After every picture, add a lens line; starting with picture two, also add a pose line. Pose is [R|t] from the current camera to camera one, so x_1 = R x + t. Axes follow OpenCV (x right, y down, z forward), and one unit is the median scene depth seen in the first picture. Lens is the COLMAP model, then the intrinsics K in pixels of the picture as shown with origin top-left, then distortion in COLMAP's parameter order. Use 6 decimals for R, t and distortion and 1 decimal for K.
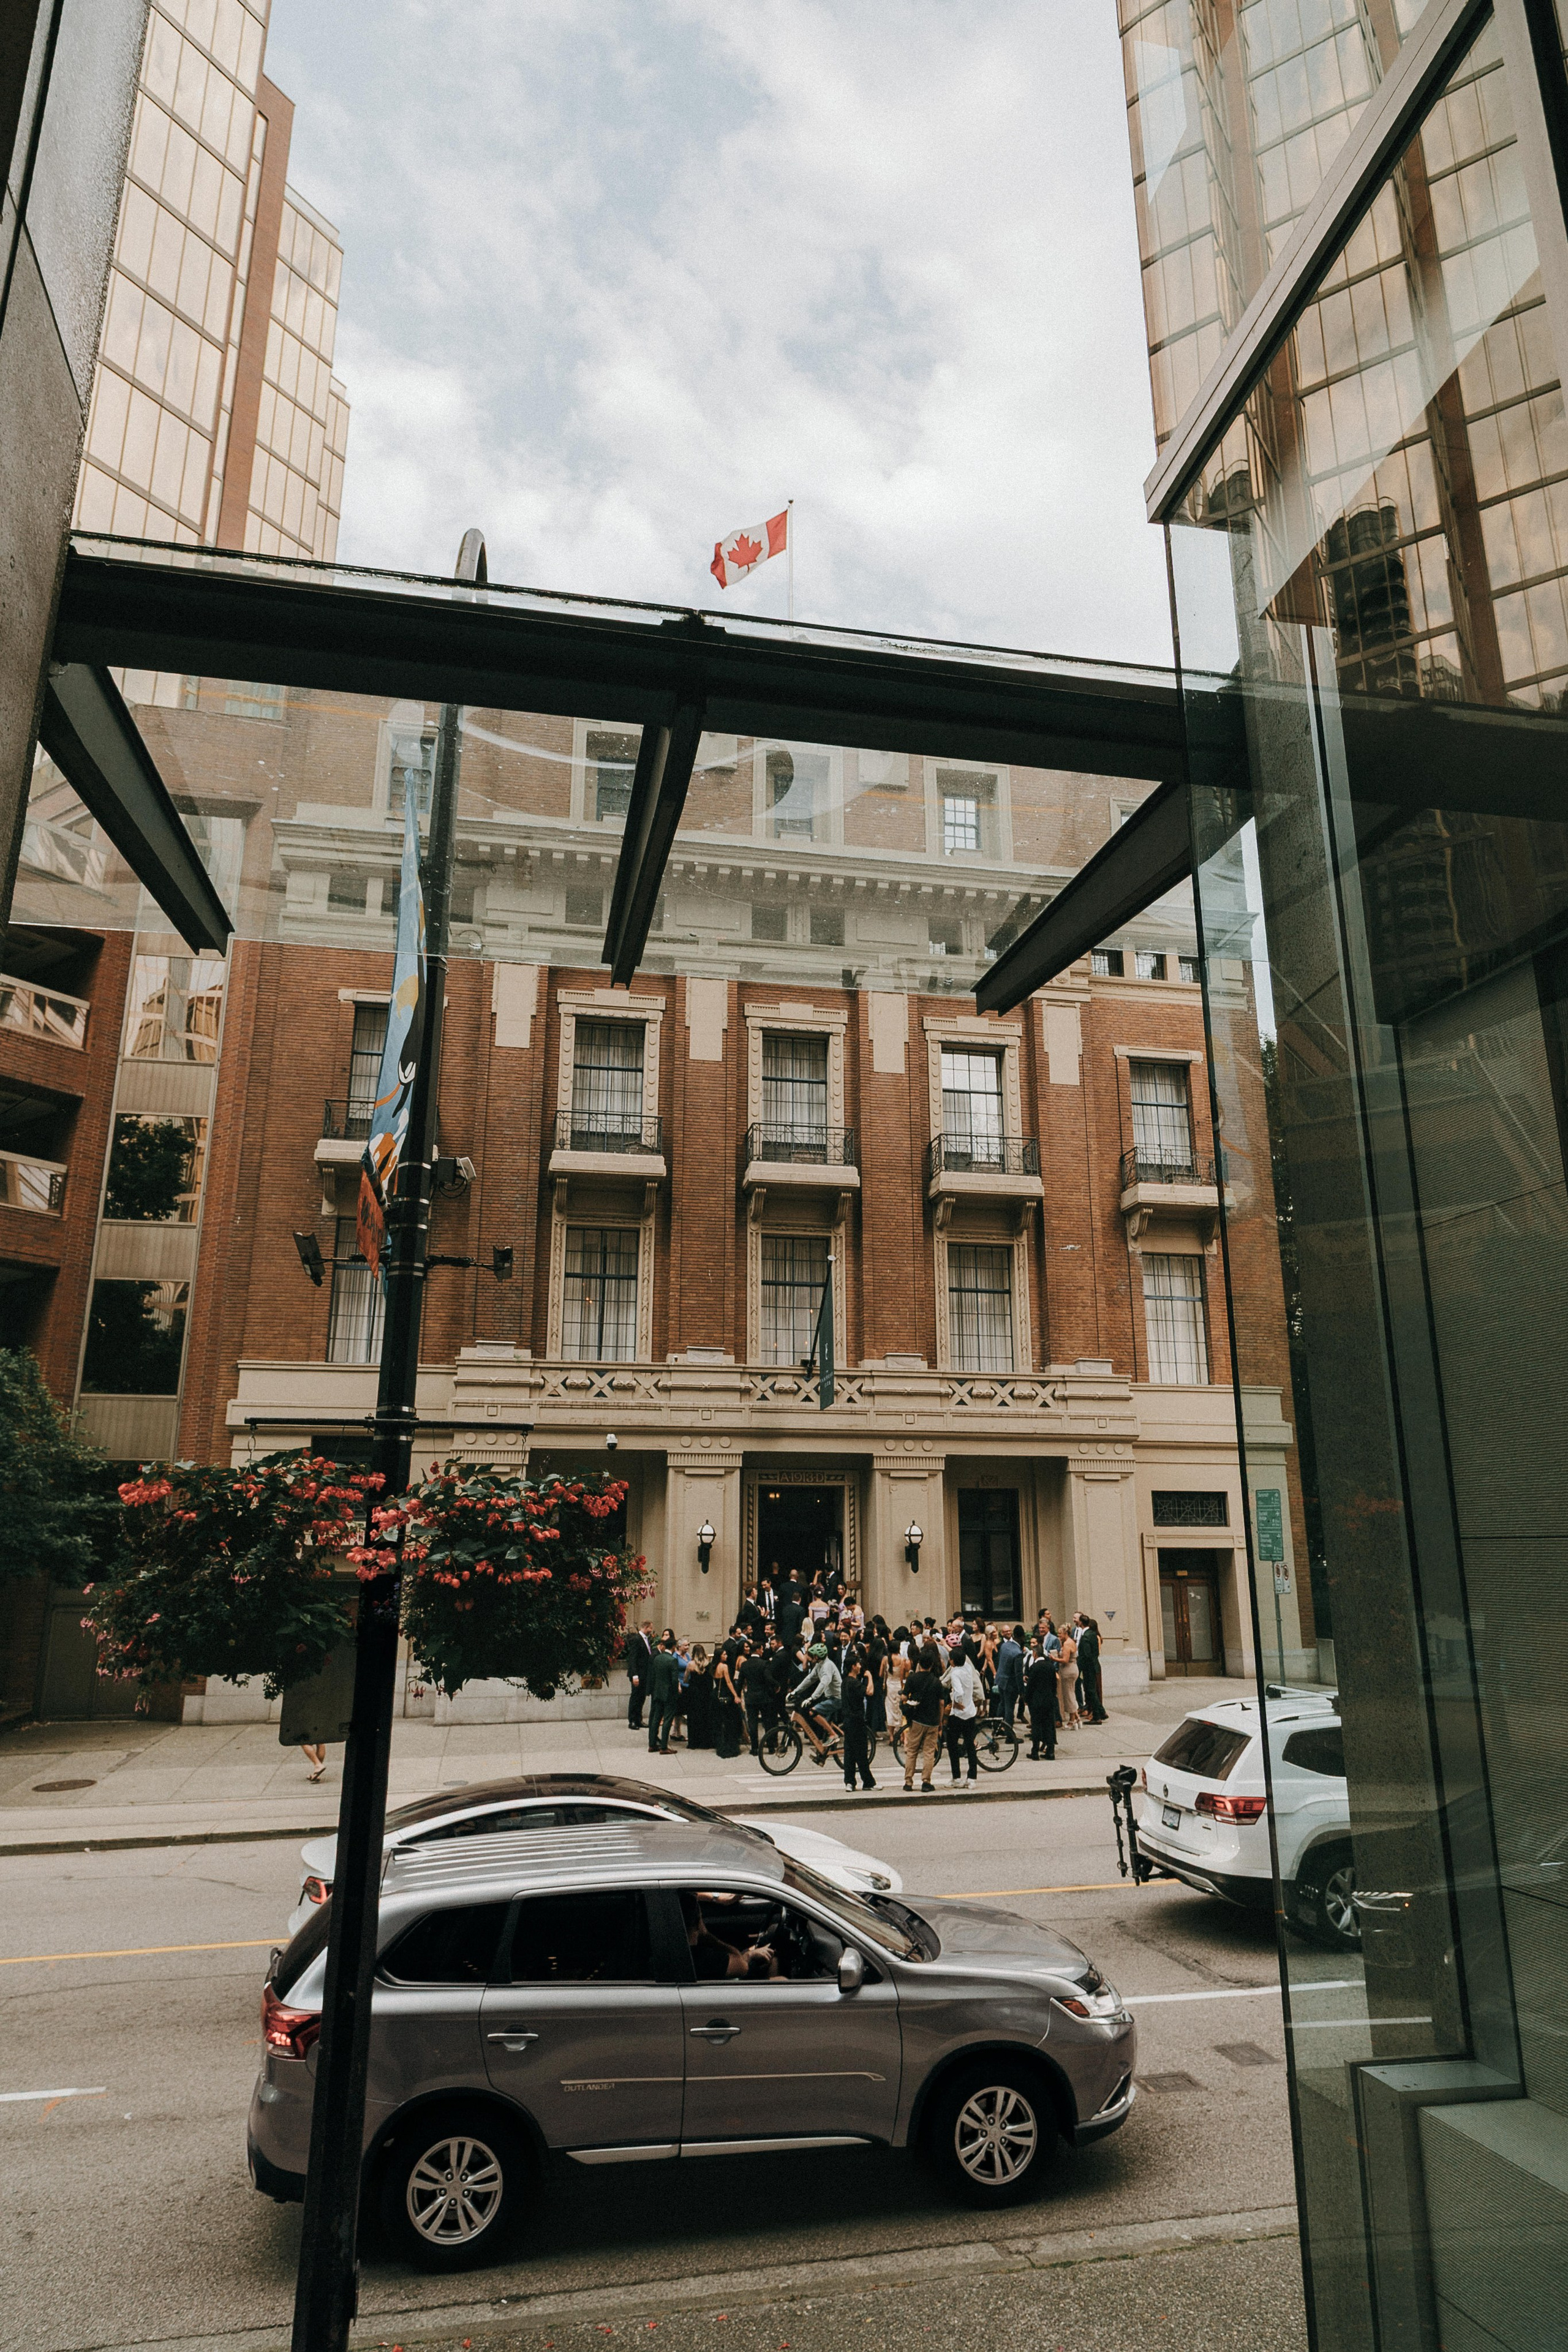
lens RADIAL K [[1433.9, 0, 801.8], [0, 1433.9, 1124.0], [0, 0, 1]] dist [0.003100, 0.001744]
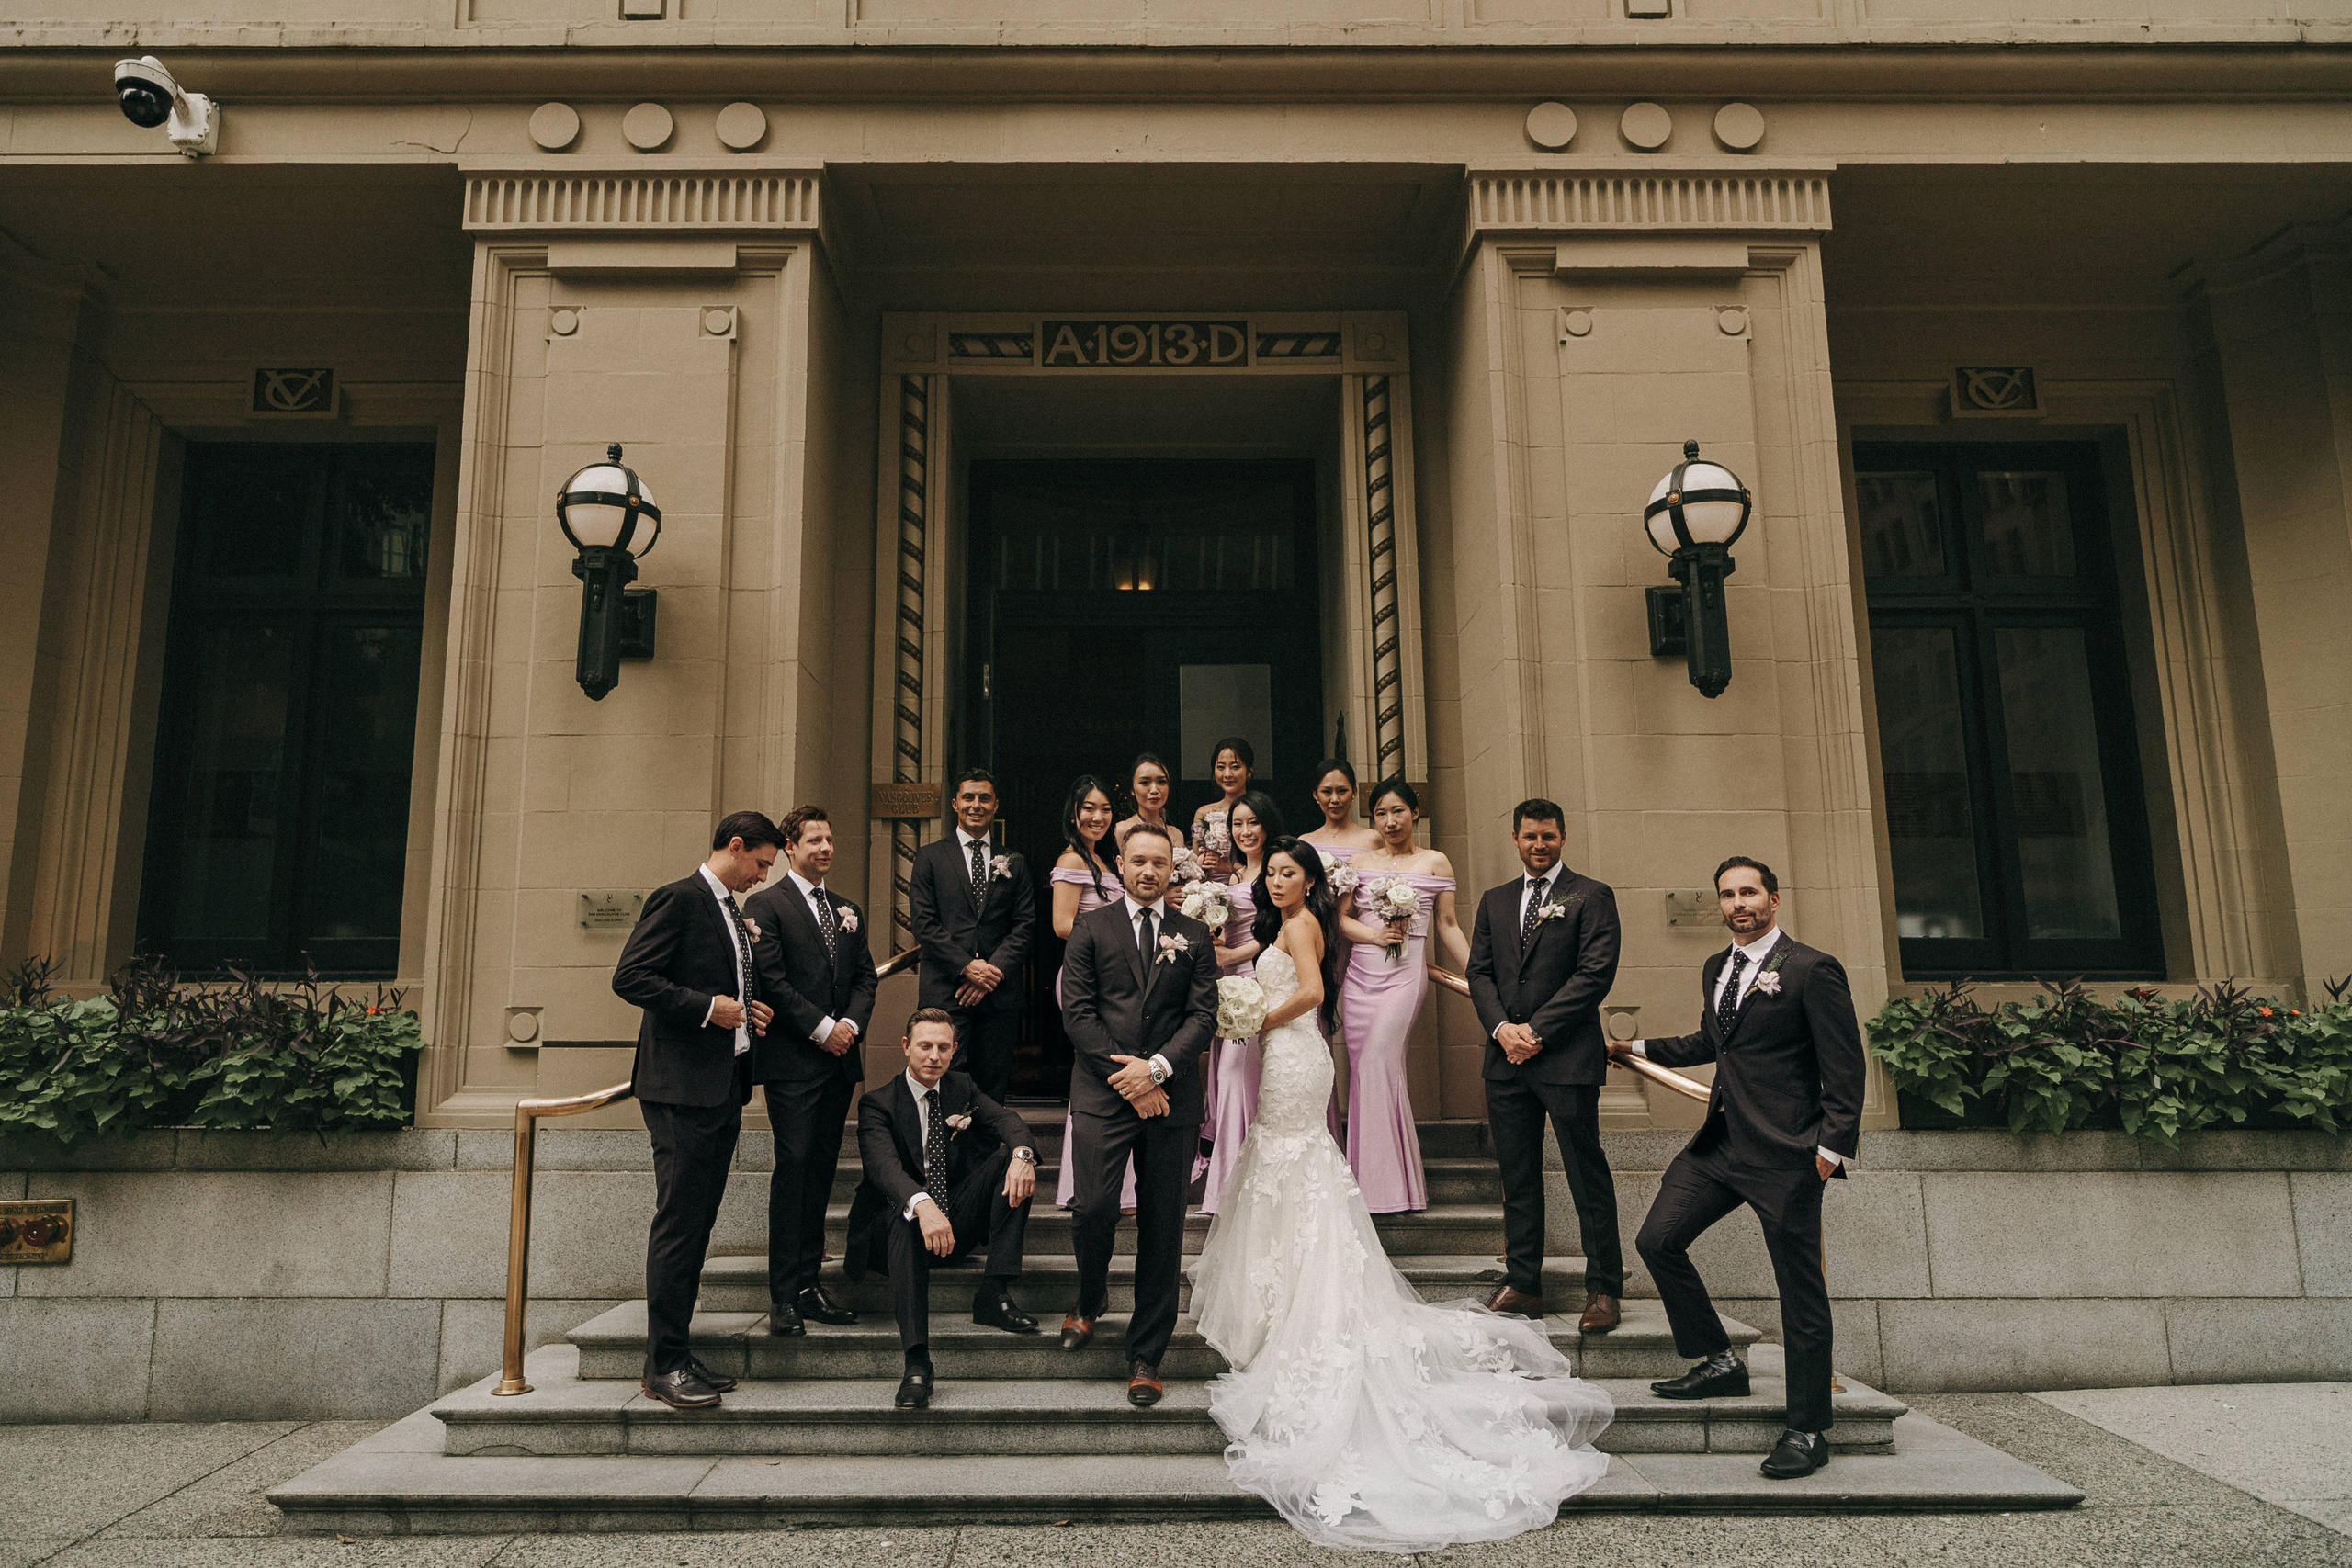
lens RADIAL K [[1433.8, 0, 1140.3], [0, 1433.8, 773.1], [0, 0, 1]] dist [0.003100, 0.001744]
pose [[0.980936, -0.038297, -0.190521, 0.037997], [0.059607, 0.992427, 0.107409, 0.281265], [0.184964, -0.116717, 0.975790, 0.754580]]
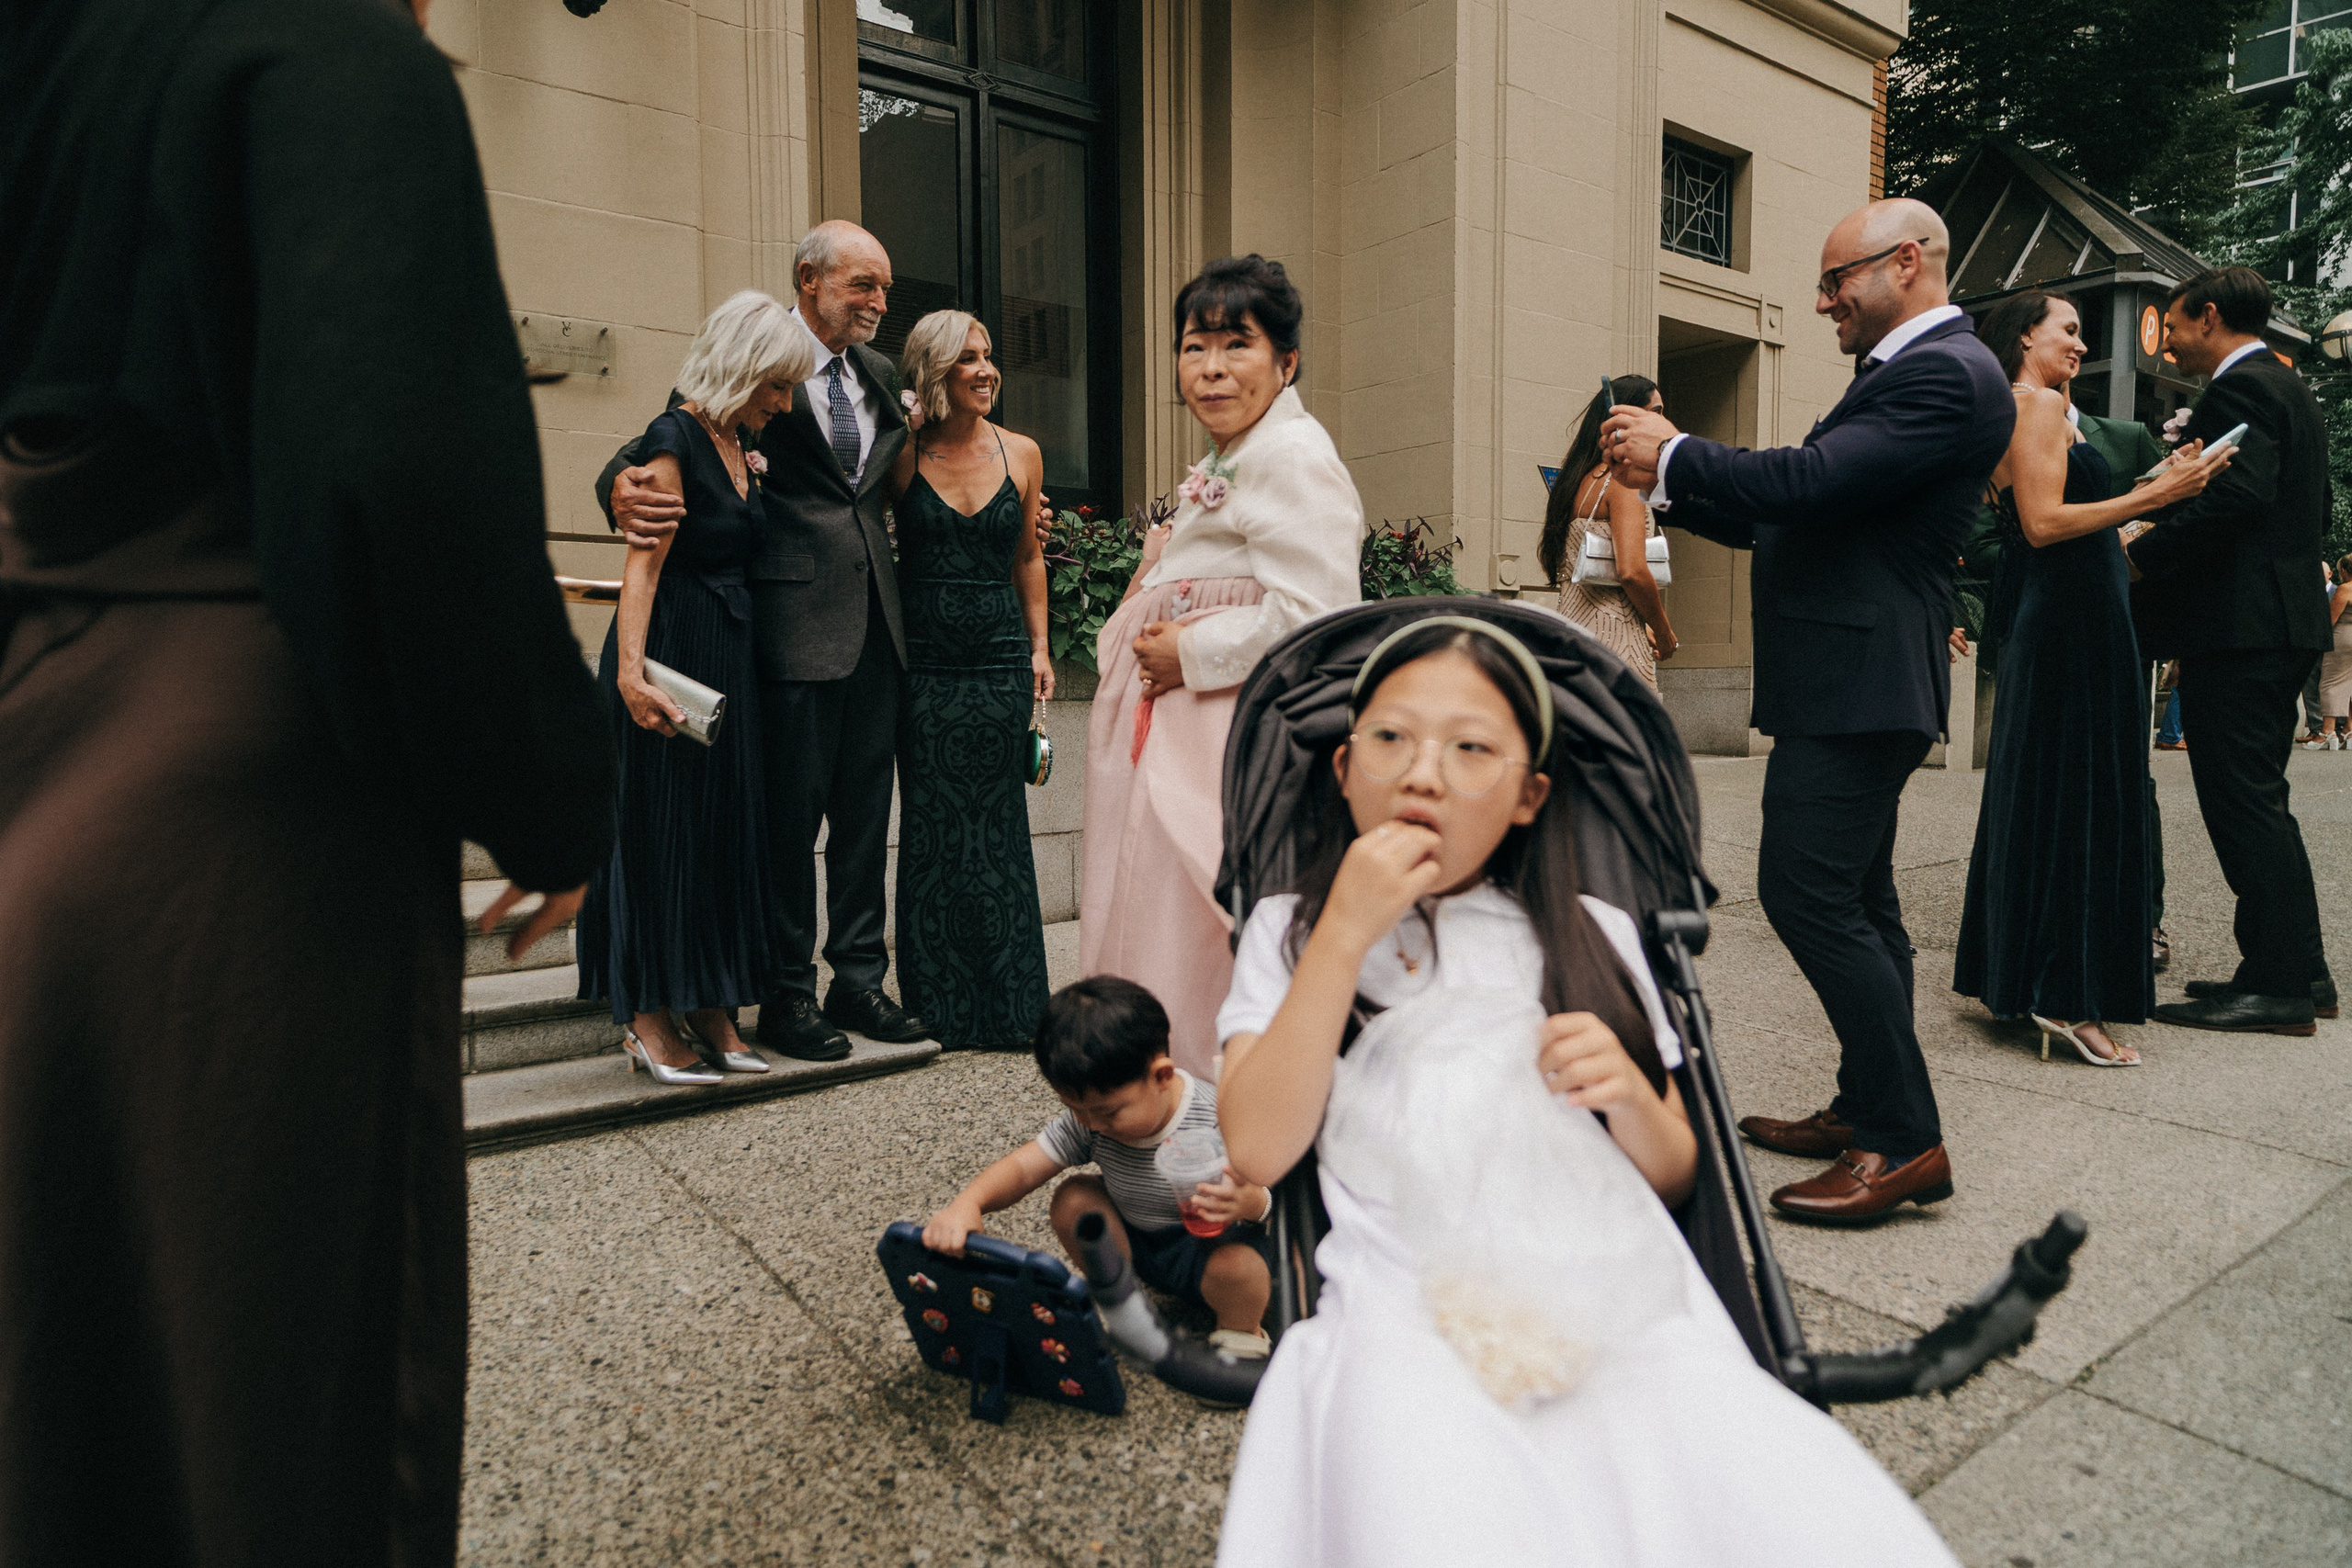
lens RADIAL K [[1433.8, 0, 1181.5], [0, 1433.8, 769.5], [0, 0, 1]] dist [0.003100, 0.001744]
pose [[0.904538, -0.035369, 0.424925, 0.066301], [-0.117646, 0.937170, 0.328438, 0.309057], [-0.409843, -0.347075, 0.843545, 0.799931]]
